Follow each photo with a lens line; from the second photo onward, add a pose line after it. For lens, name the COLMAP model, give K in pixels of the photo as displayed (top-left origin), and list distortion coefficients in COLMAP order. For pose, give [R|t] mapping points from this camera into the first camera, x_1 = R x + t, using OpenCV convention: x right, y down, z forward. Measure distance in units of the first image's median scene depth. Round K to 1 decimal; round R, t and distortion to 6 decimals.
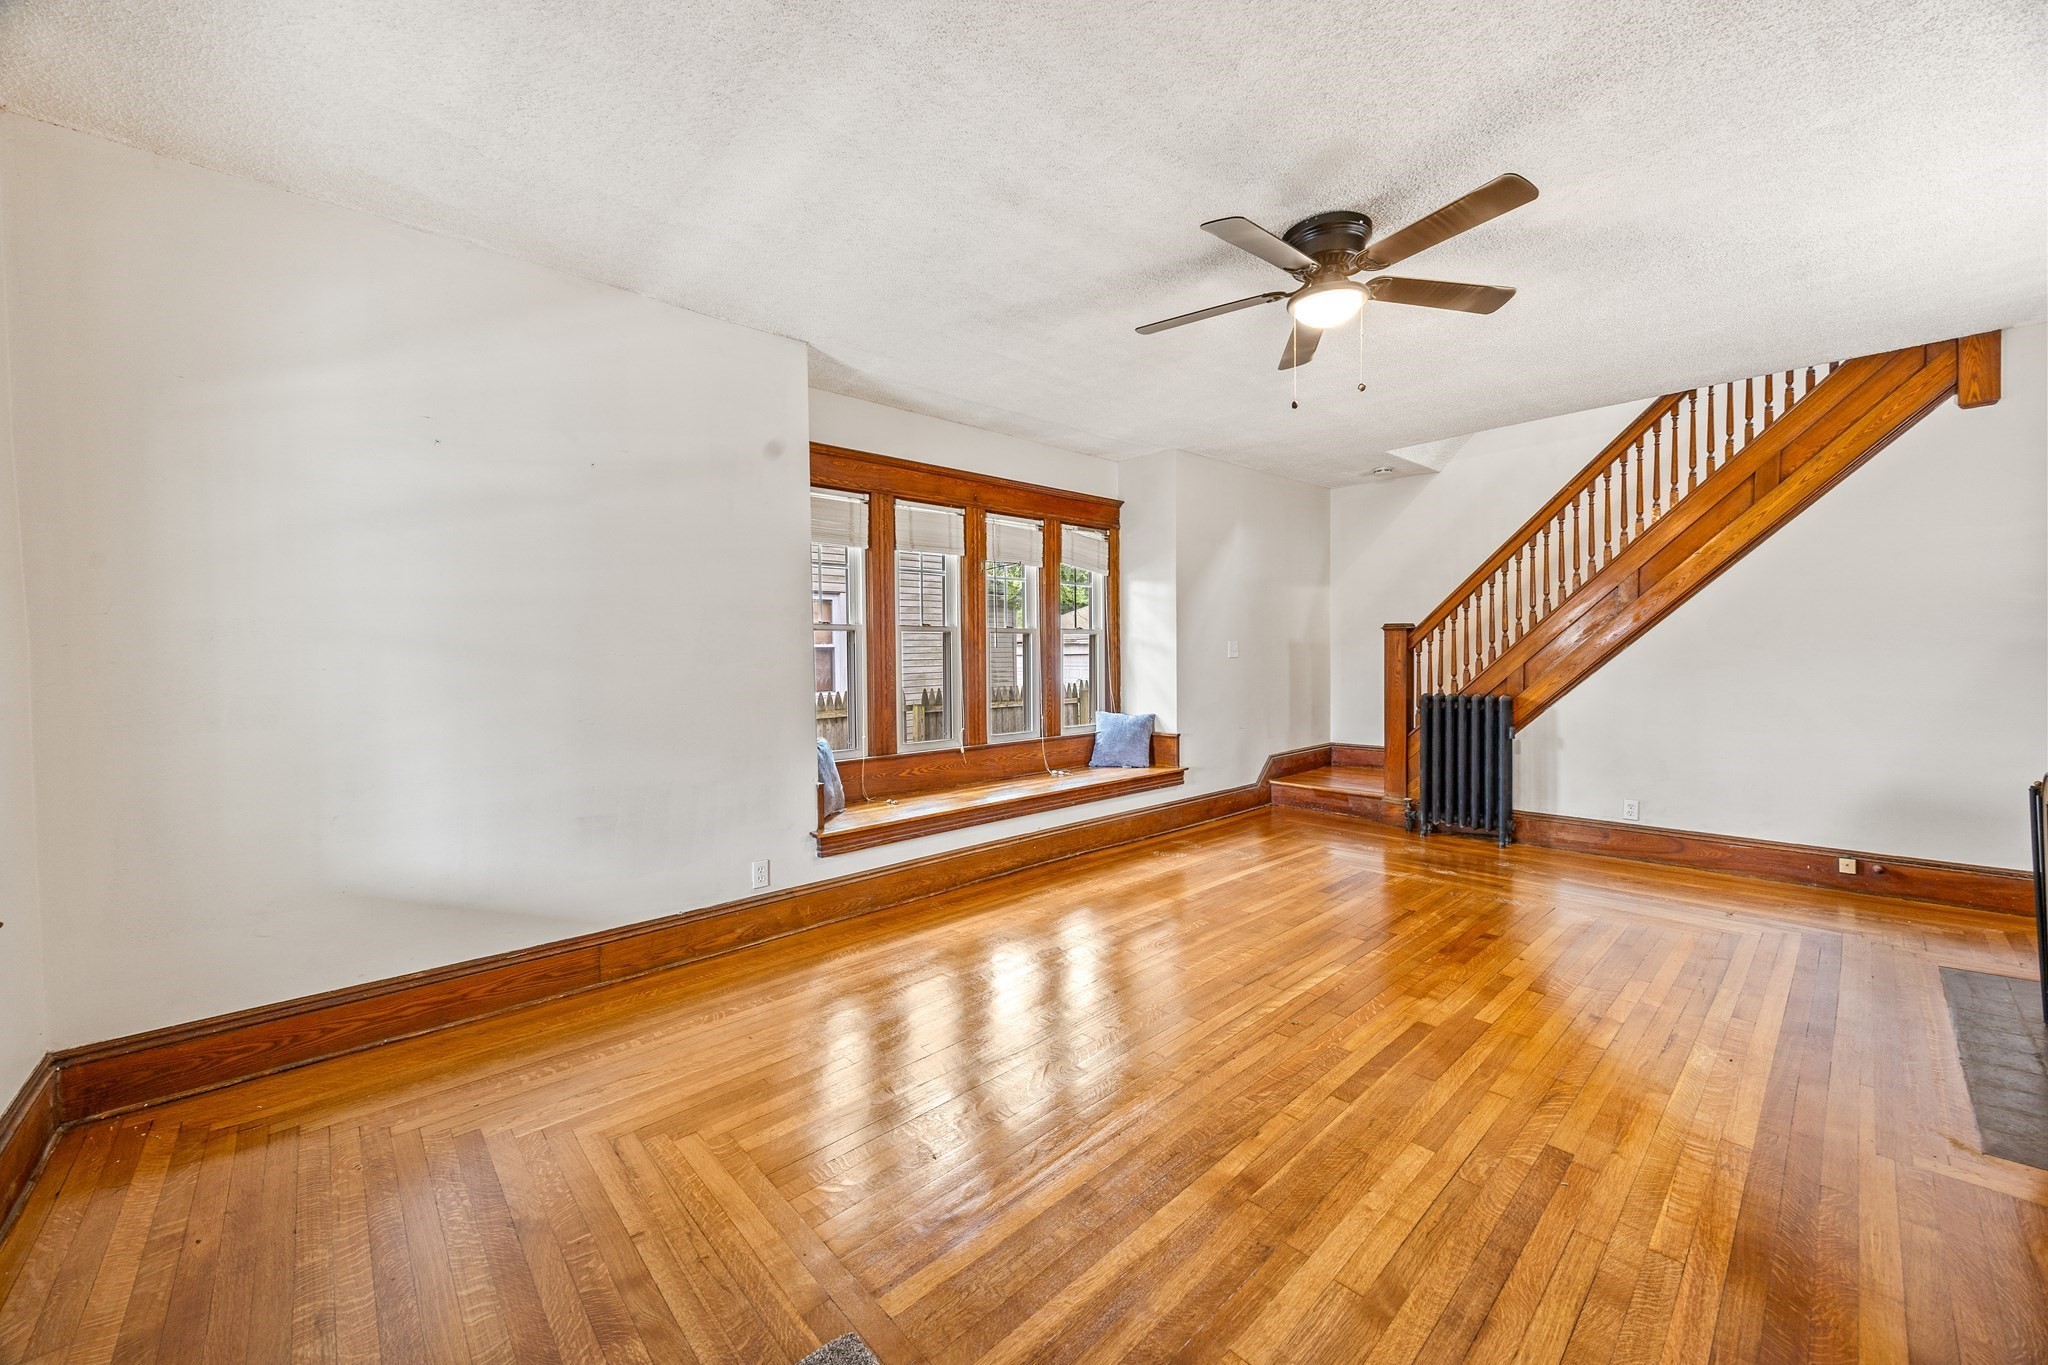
lens RADIAL K [[779.0, 0, 1030.3], [0, 779.0, 670.3], [0, 0, 1]] dist [-0.005209, 0.000760]
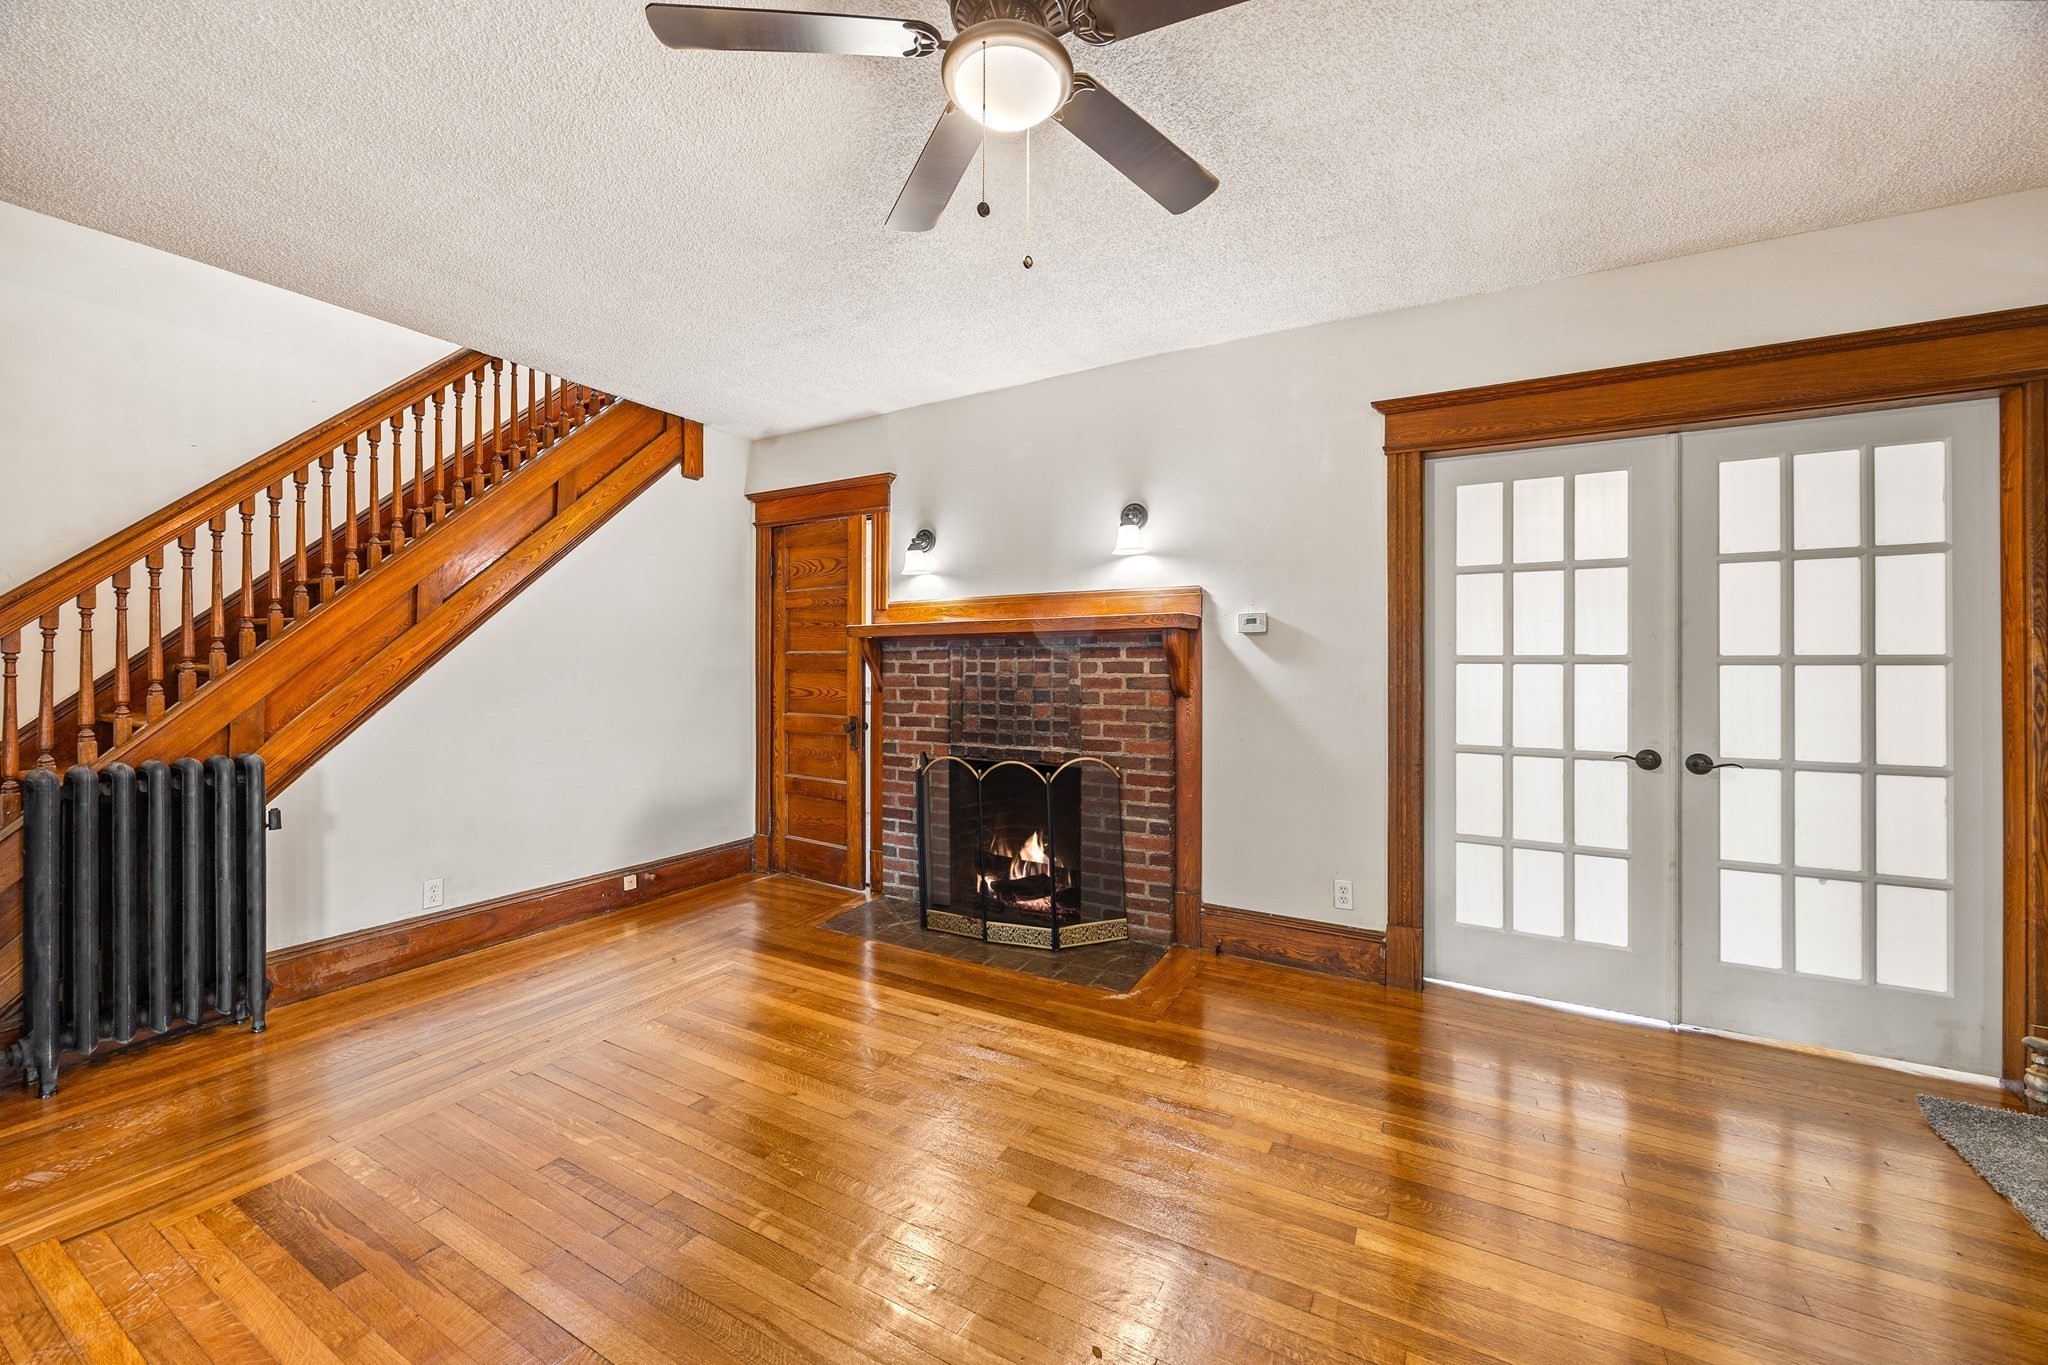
lens RADIAL K [[779.0, 0, 1053.2], [0, 779.0, 657.7], [0, 0, 1]] dist [-0.005209, 0.000760]
pose [[-0.313448, 0.023514, 0.949314, -0.108807], [0.020606, 0.999626, -0.017956, -0.017007], [-0.949382, 0.013934, -0.313816, 0.699807]]
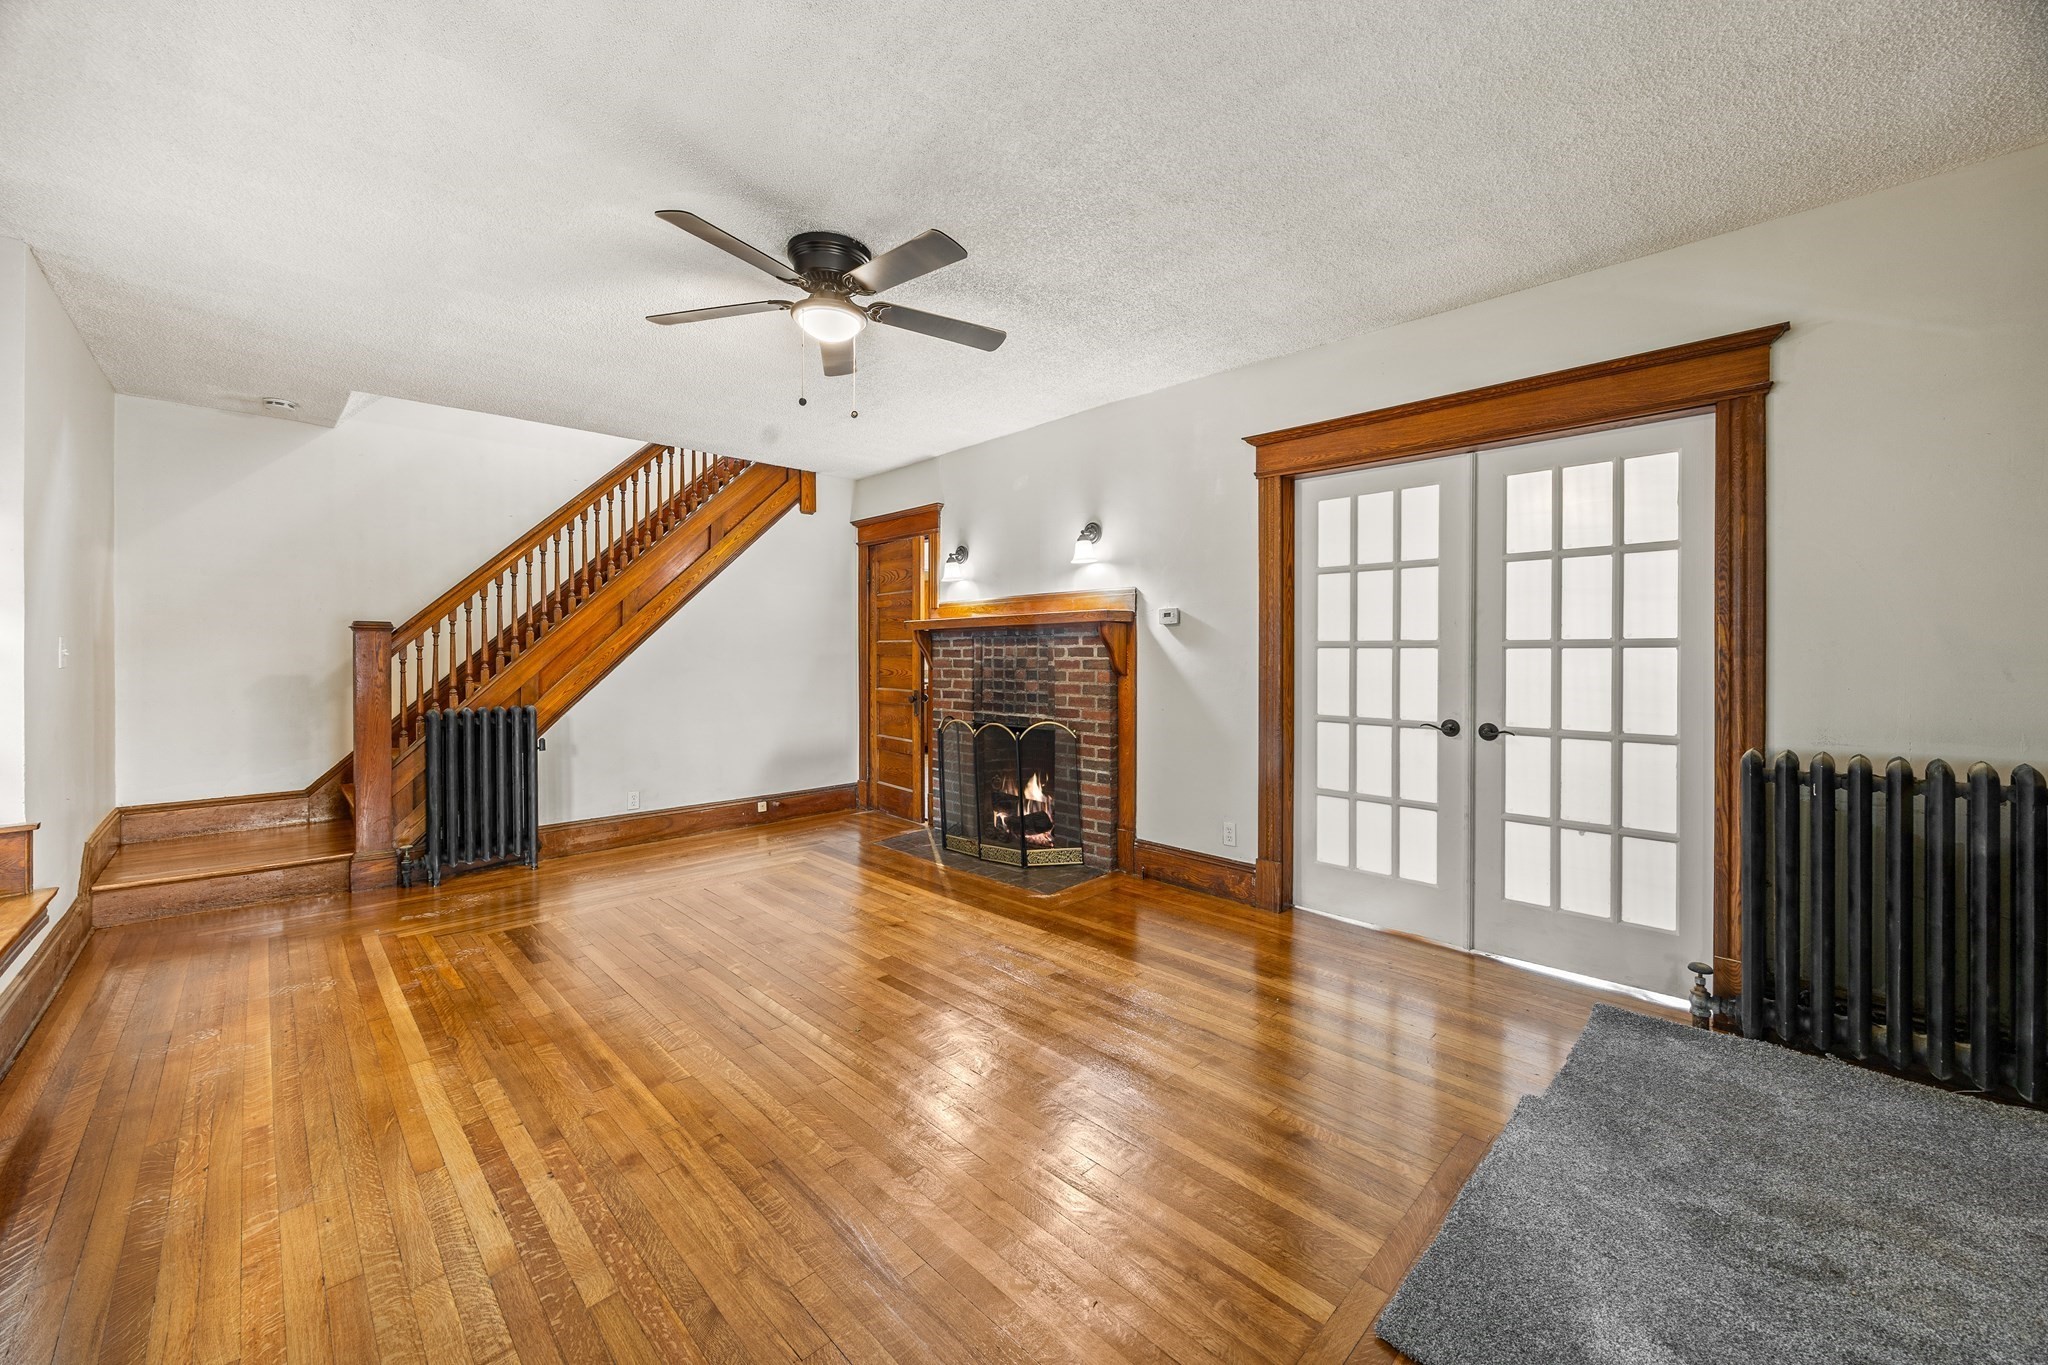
lens RADIAL K [[779.0, 0, 1050.5], [0, 779.0, 649.7], [0, 0, 1]] dist [-0.005209, 0.000760]
pose [[-0.046811, 0.016702, 0.998764, -0.396410], [0.021757, 0.999640, -0.015697, -0.007786], [-0.998667, 0.020995, -0.047157, 0.463809]]
